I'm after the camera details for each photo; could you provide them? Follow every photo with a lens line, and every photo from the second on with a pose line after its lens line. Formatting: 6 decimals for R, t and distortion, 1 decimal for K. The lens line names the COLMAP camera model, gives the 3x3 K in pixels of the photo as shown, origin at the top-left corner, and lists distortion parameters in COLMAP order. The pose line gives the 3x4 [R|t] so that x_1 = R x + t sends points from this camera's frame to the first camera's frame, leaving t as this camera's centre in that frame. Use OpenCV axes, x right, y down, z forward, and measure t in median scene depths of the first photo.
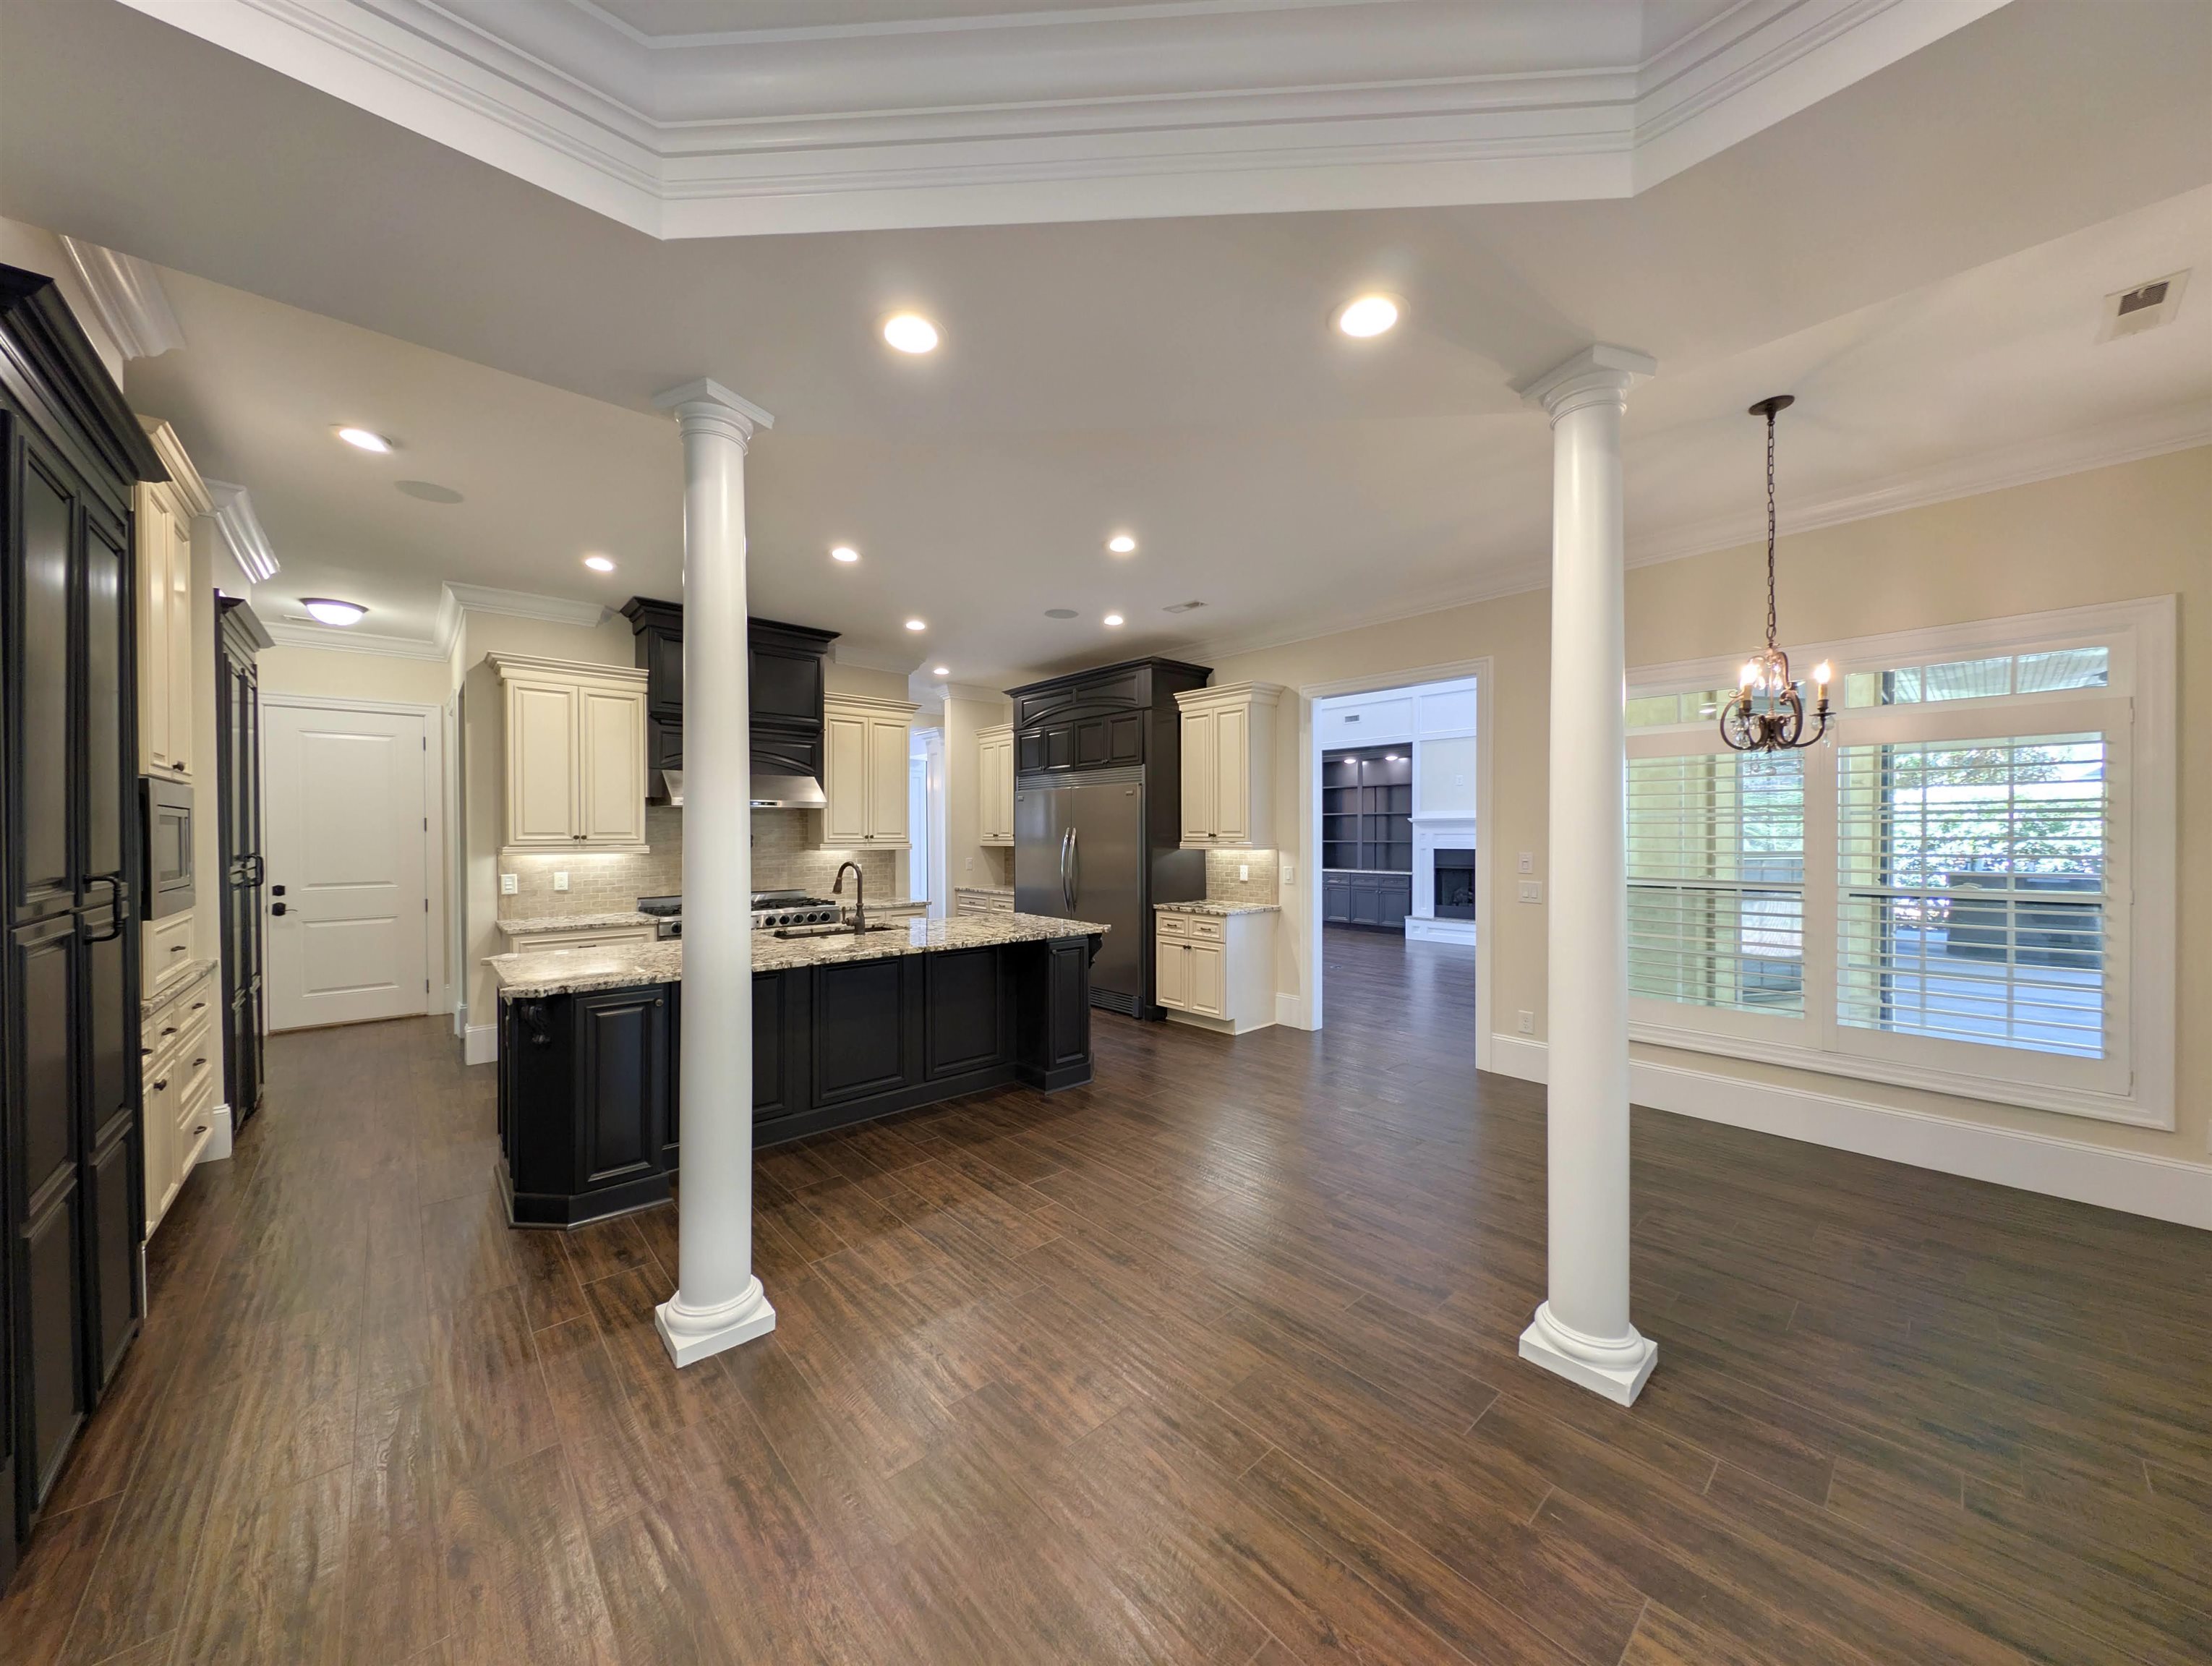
lens RADIAL K [[781.3, 0, 1100.5], [0, 781.3, 834.1], [0, 0, 1]] dist [-0.002725, -0.001717]
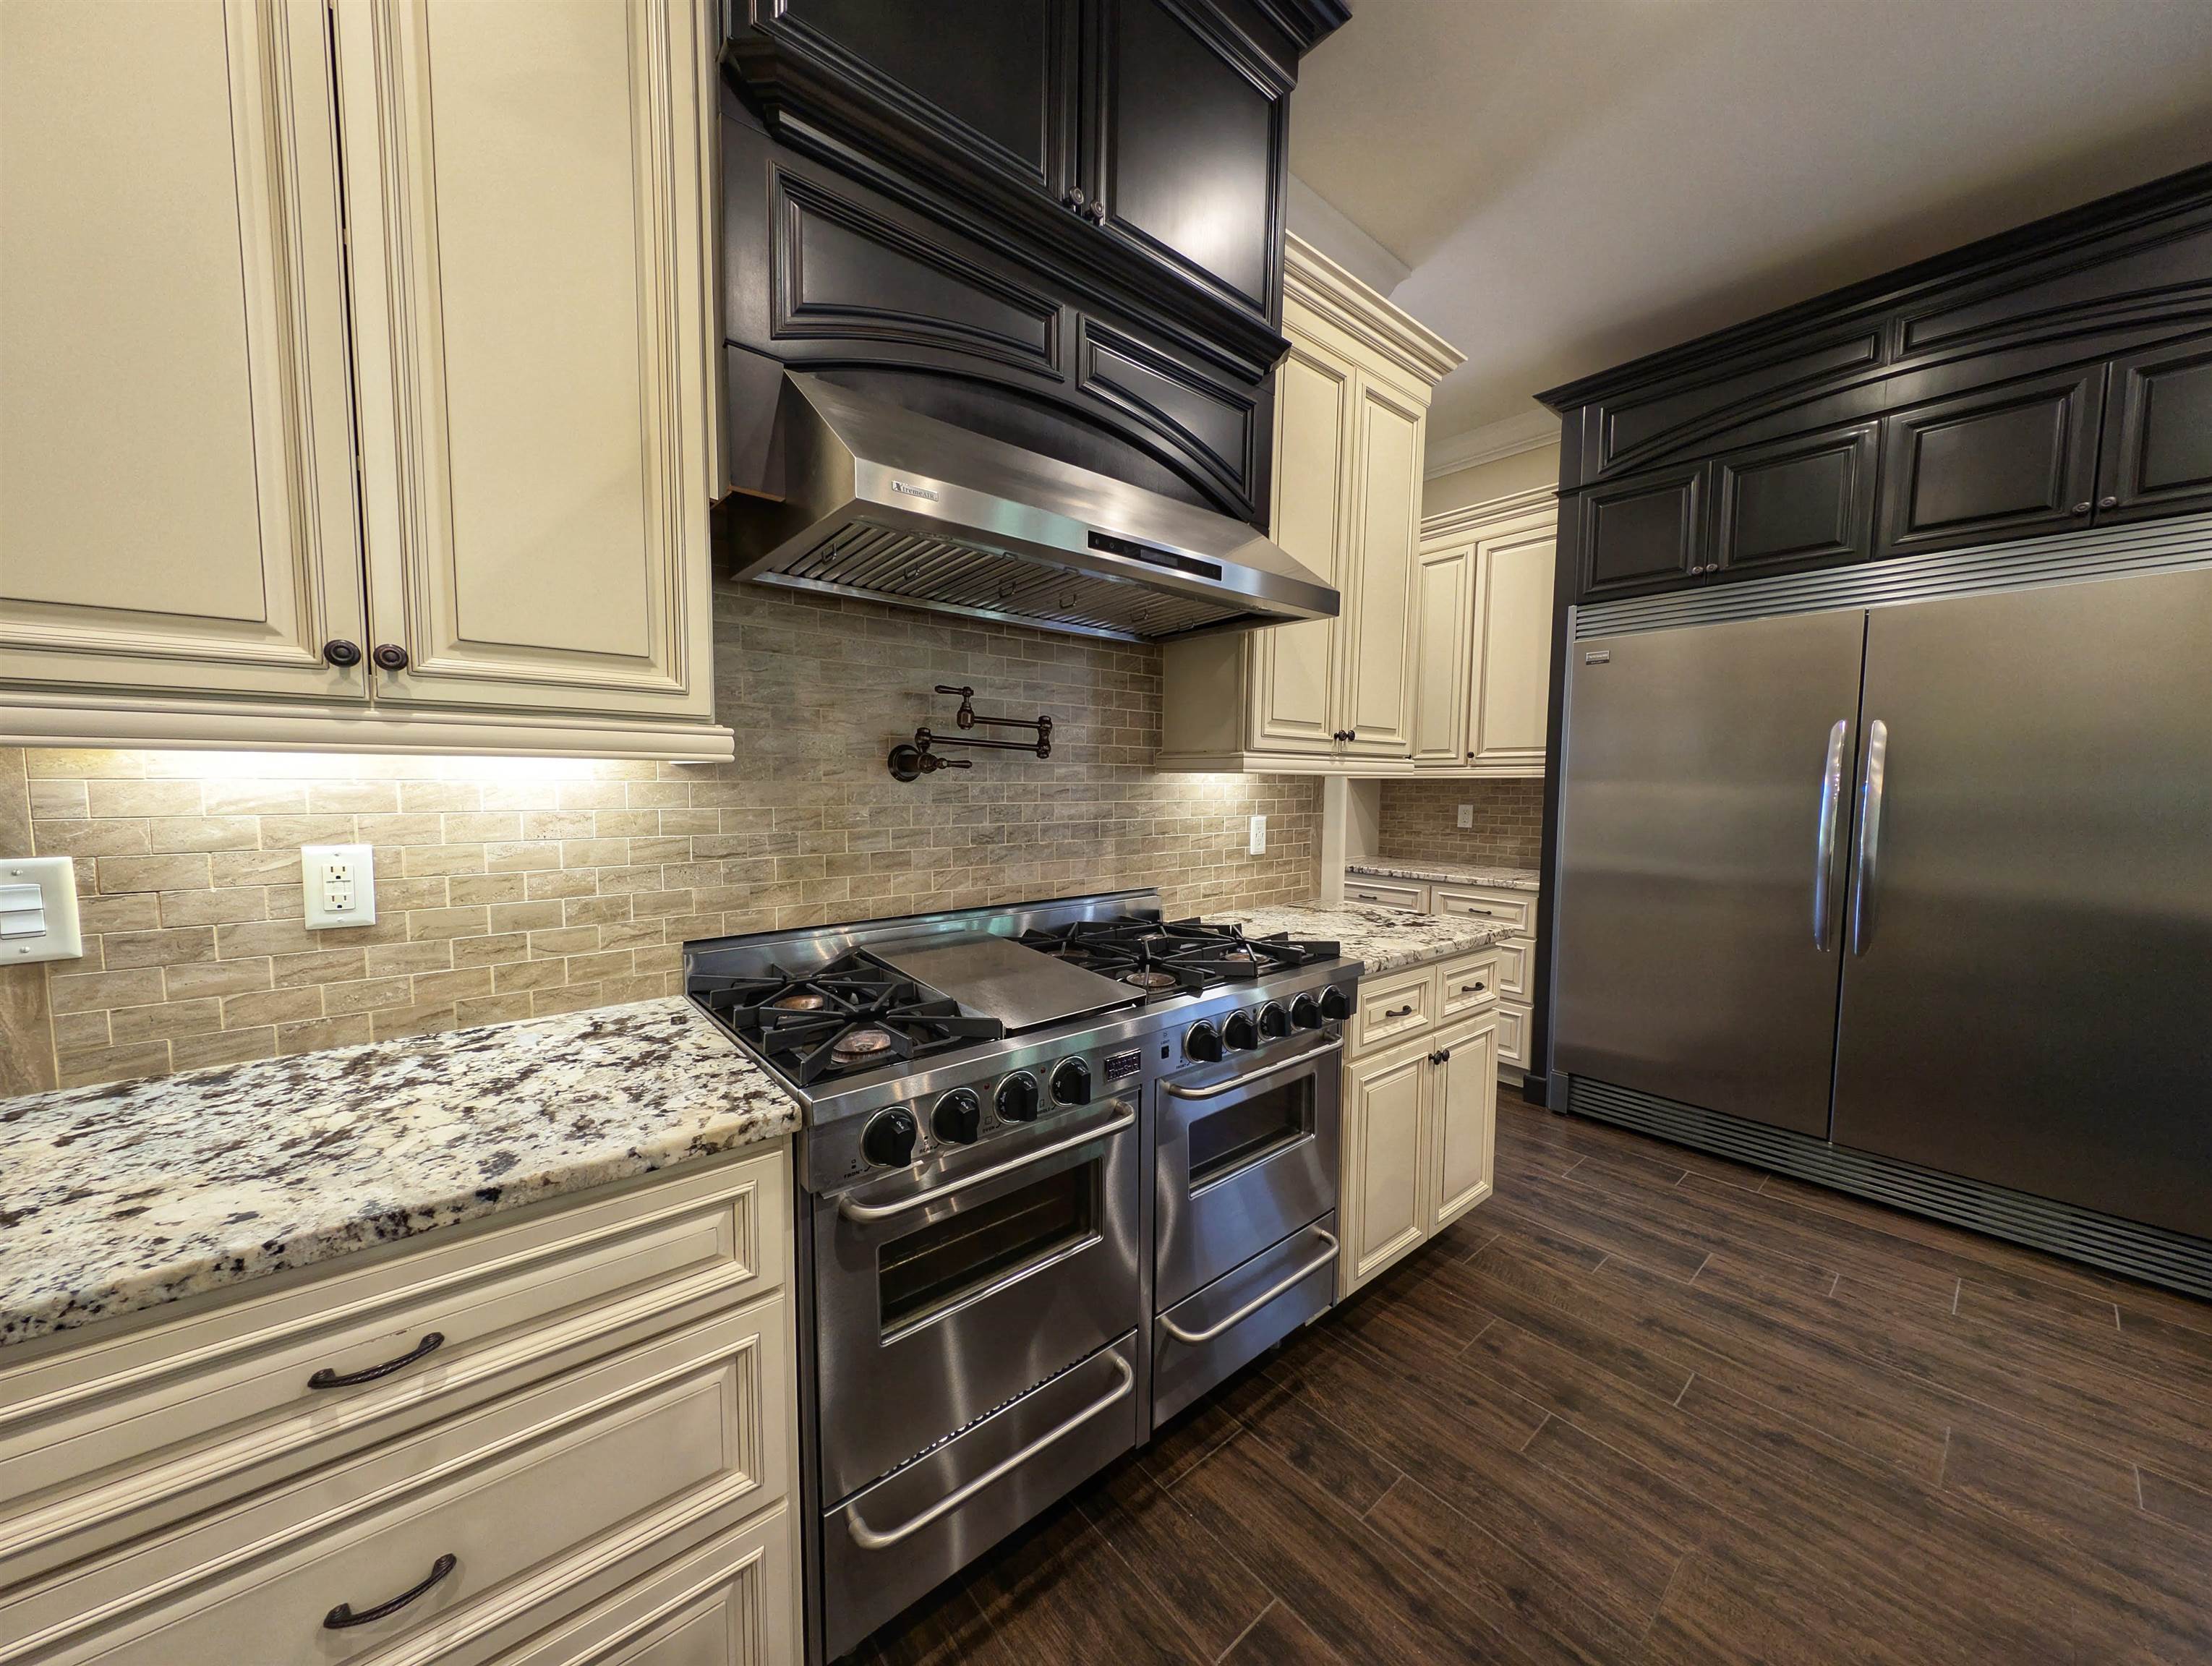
lens RADIAL K [[781.3, 0, 1088.2], [0, 781.3, 836.9], [0, 0, 1]] dist [-0.002725, -0.001717]
pose [[0.998989, 0.015682, -0.042134, -0.468099], [-0.012493, 0.997112, 0.074914, 0.027937], [0.043187, -0.074312, 0.996299, 0.782870]]
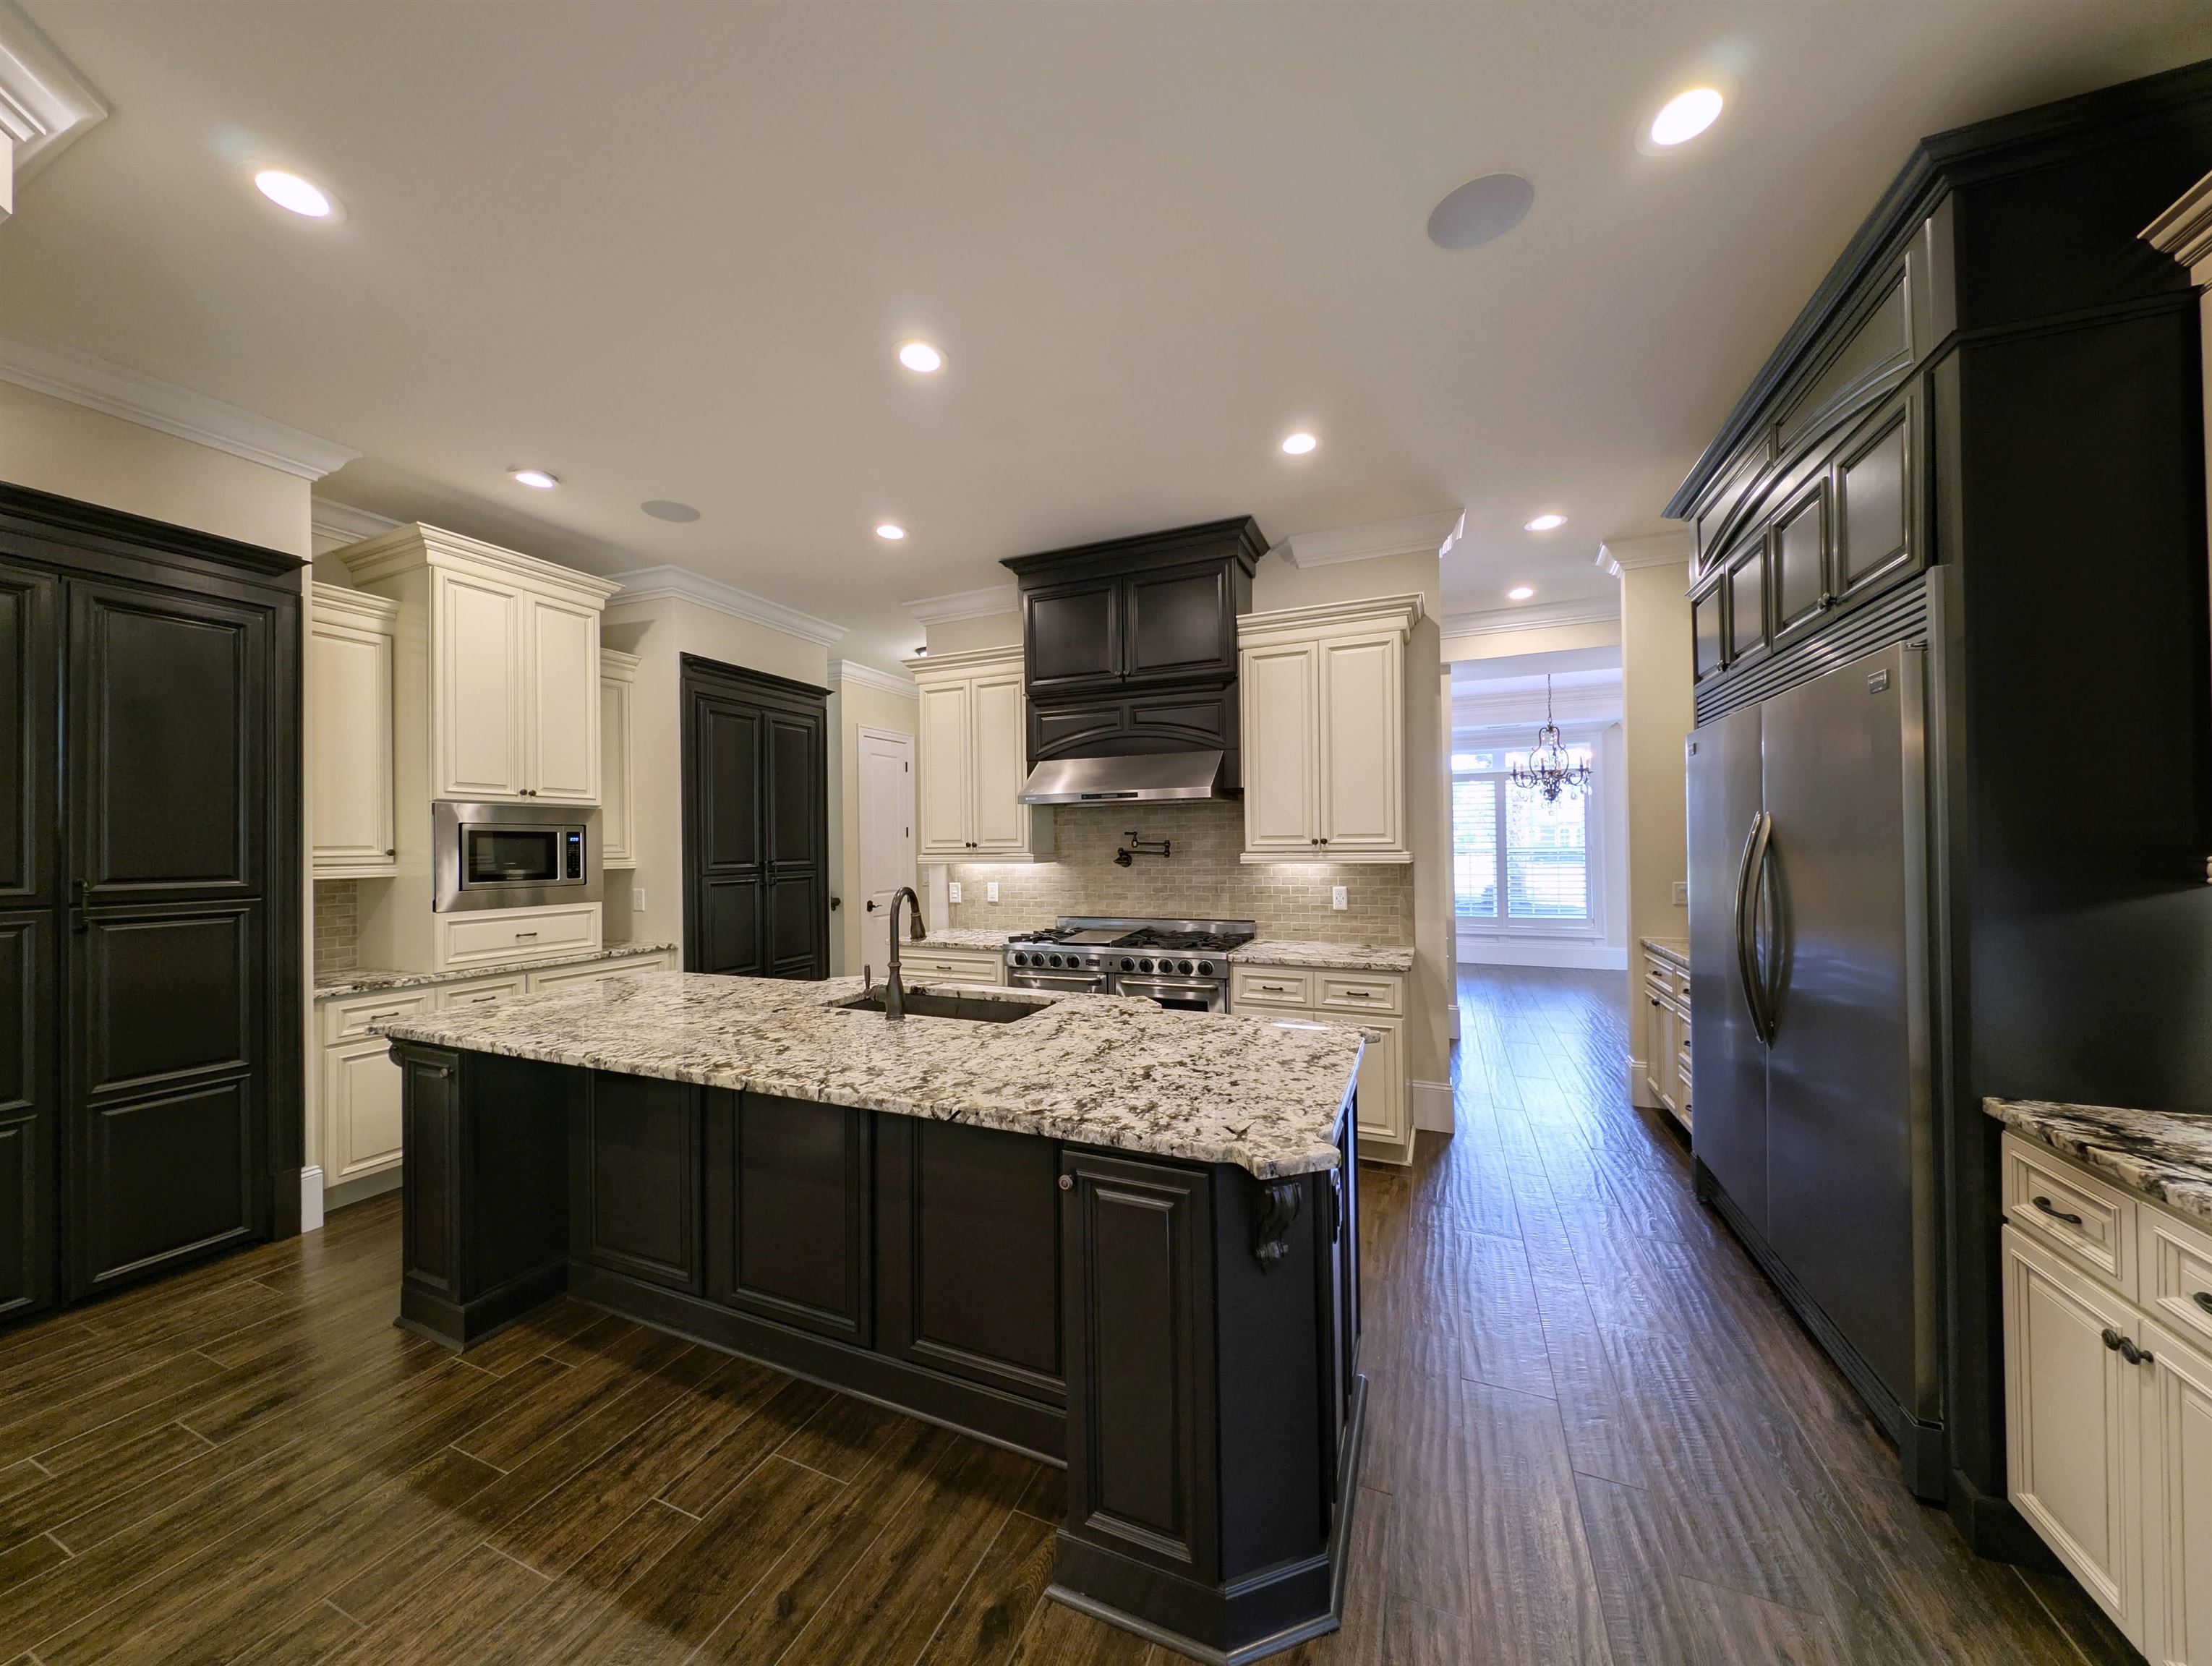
lens RADIAL K [[781.3, 0, 1096.2], [0, 781.3, 832.6], [0, 0, 1]] dist [-0.002725, -0.001717]
pose [[0.409678, -0.017675, -0.912059, 0.207067], [0.012950, 0.999824, -0.013559, 0.003621], [0.912138, -0.006257, 0.409835, 0.718490]]
